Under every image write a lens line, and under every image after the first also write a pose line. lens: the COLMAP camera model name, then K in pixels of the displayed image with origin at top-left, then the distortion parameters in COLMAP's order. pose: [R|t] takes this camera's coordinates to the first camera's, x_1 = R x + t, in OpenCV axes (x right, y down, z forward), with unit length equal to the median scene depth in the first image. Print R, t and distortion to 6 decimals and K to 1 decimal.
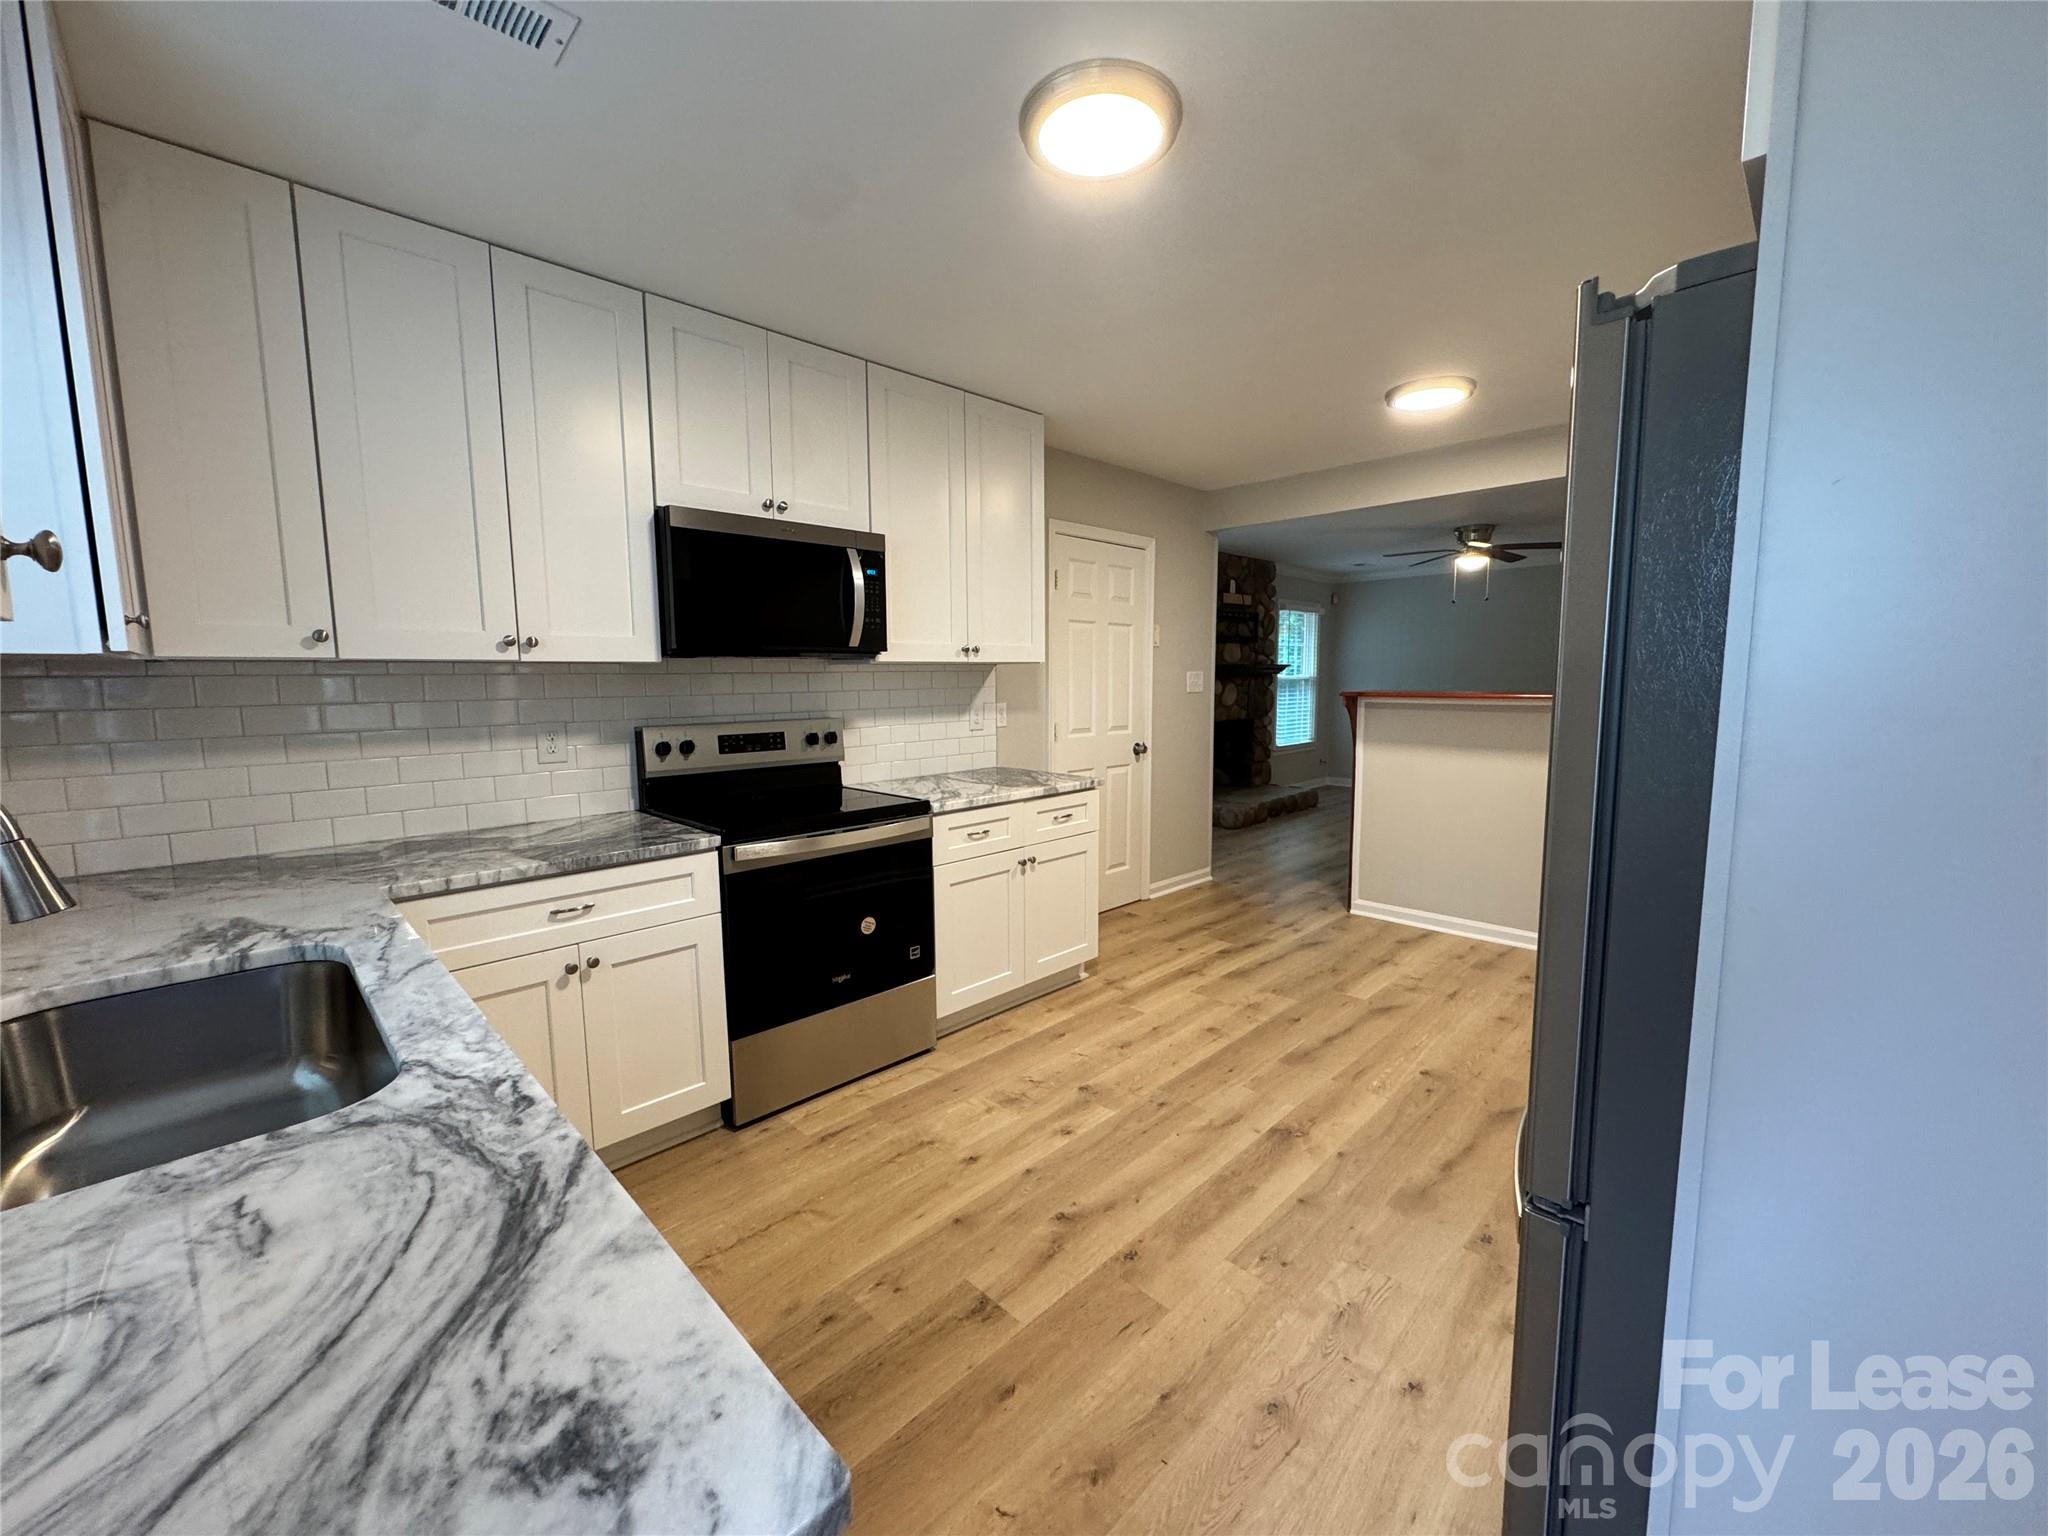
lens RADIAL K [[821.0, 0, 1025.2], [0, 821.0, 764.4], [0, 0, 1]] dist [0.000434, 0.000163]
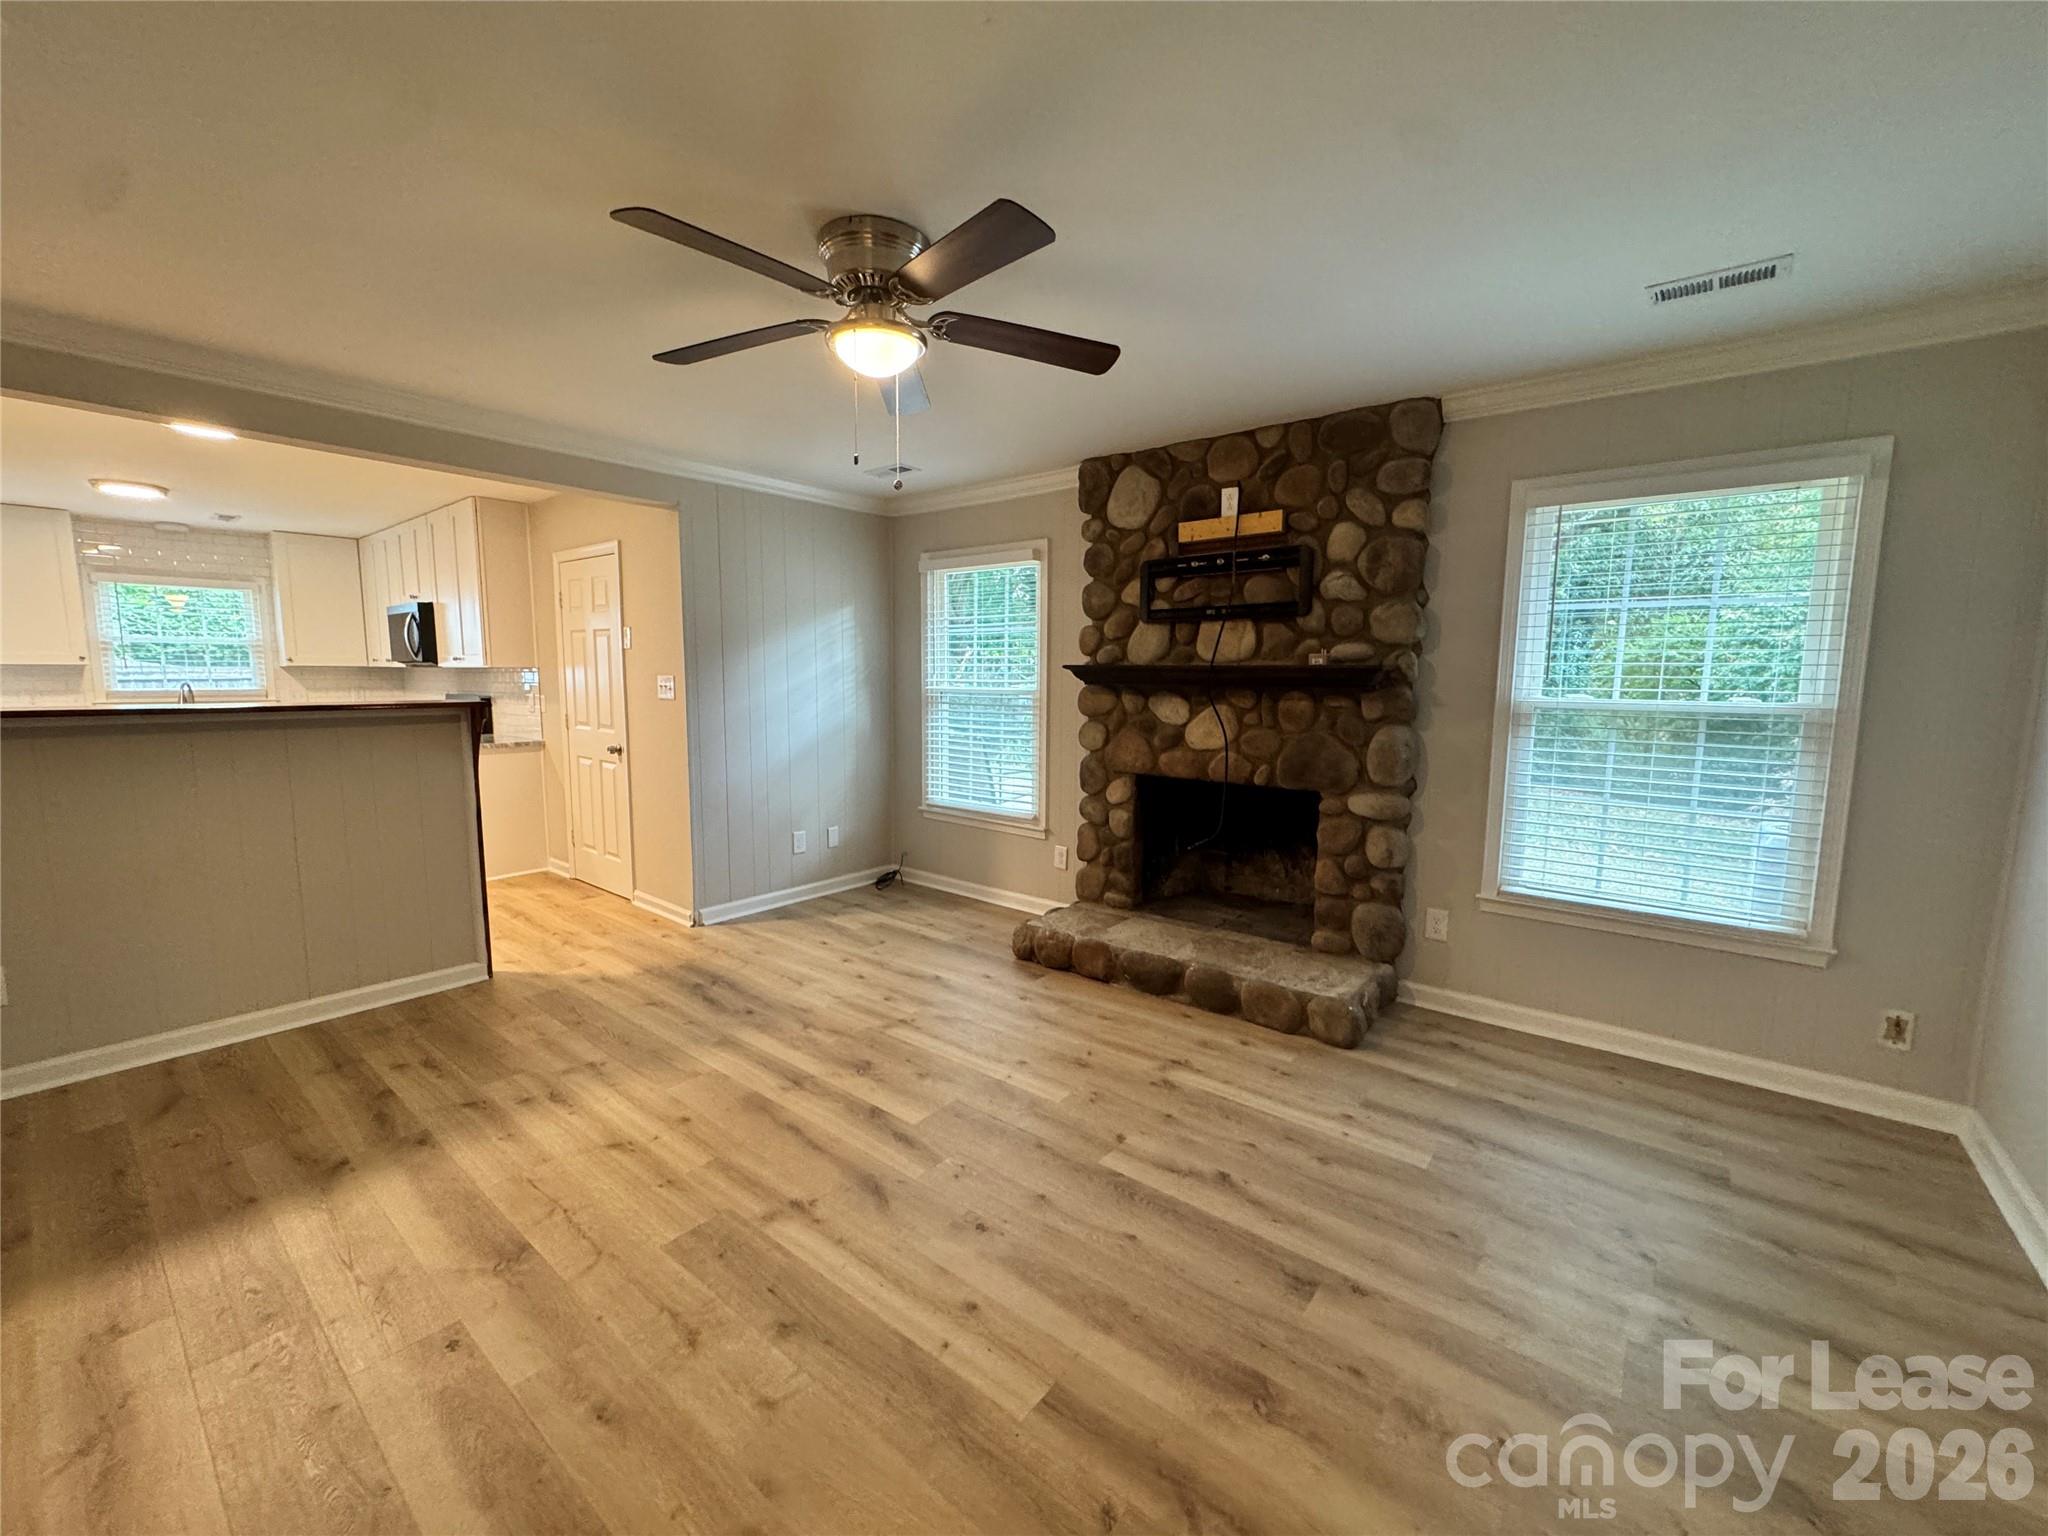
lens RADIAL K [[821.0, 0, 1025.2], [0, 821.0, 764.4], [0, 0, 1]] dist [0.000434, 0.000163]
pose [[0.090049, 0.115119, -0.989262, 1.427161], [-0.118216, 0.987510, 0.104154, -0.199614], [0.988896, 0.107567, 0.102534, 1.664389]]
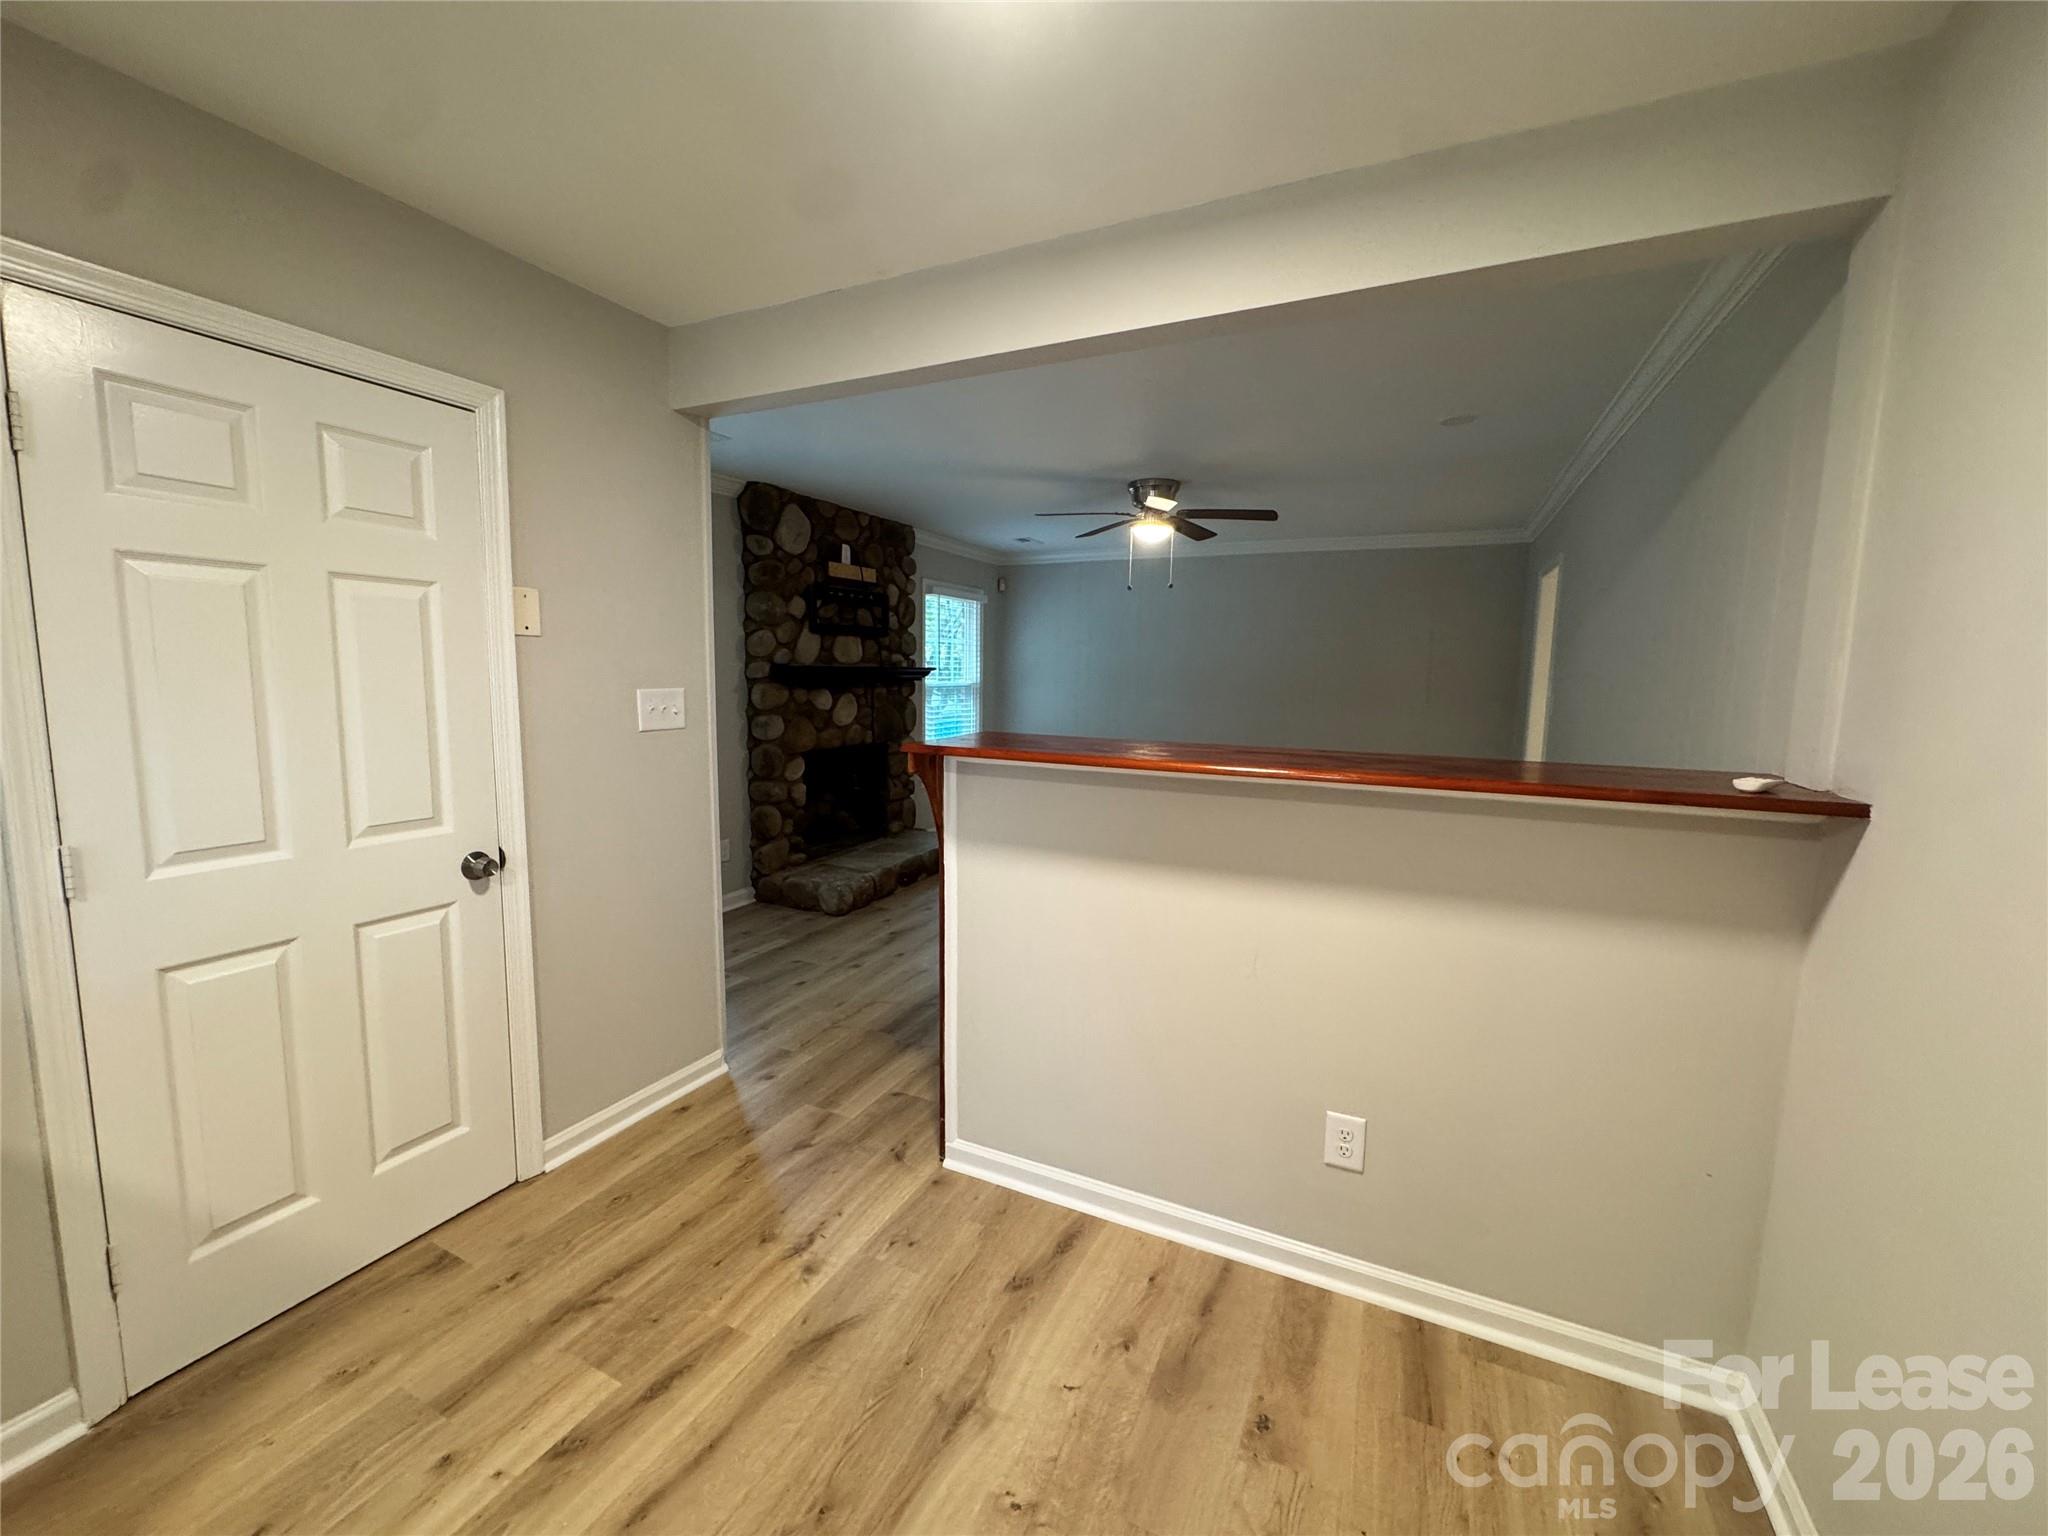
lens RADIAL K [[821.0, 0, 1025.2], [0, 821.0, 764.4], [0, 0, 1]] dist [0.000434, 0.000163]
pose [[0.944021, -0.015178, 0.329537, 0.322904], [0.011894, 0.999857, 0.011980, -0.089349], [-0.329672, -0.007390, 0.944067, 0.577904]]
